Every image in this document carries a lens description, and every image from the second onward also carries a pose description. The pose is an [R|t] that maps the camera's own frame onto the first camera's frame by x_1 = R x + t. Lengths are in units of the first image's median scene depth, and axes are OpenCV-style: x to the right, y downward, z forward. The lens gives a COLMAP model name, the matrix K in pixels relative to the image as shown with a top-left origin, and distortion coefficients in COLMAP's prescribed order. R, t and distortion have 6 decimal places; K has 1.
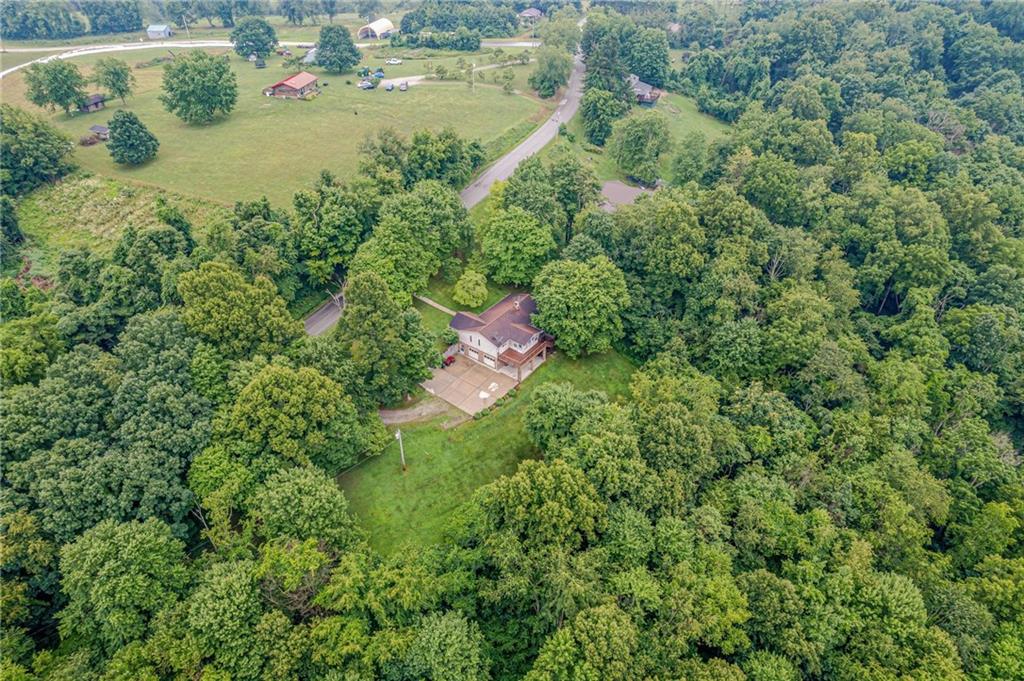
lens RADIAL K [[410.8, 0, 515.3], [0, 410.8, 348.4], [0, 0, 1]] dist [0.007784, -0.000084]
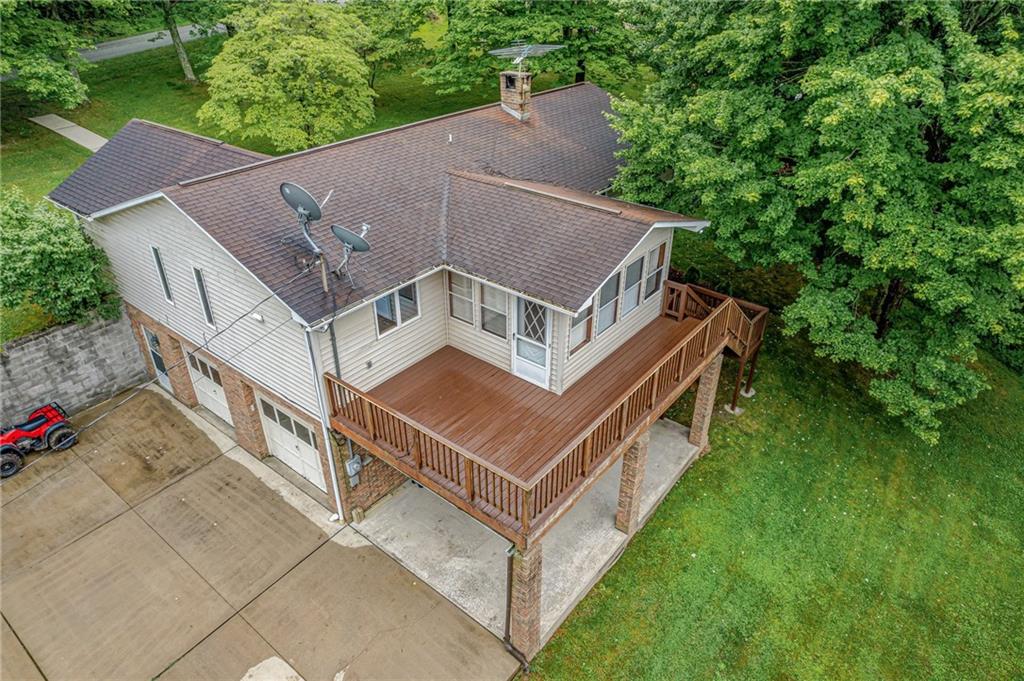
lens RADIAL K [[643.4, 0, 512.0], [0, 643.4, 340.5], [0, 0, 1]] dist [0.004980, 0.001433]
pose [[0.999757, 0.018493, -0.012002, 0.008474], [-0.019626, 0.994551, -0.102385, 0.016884], [0.010043, 0.102595, 0.994672, 0.803297]]
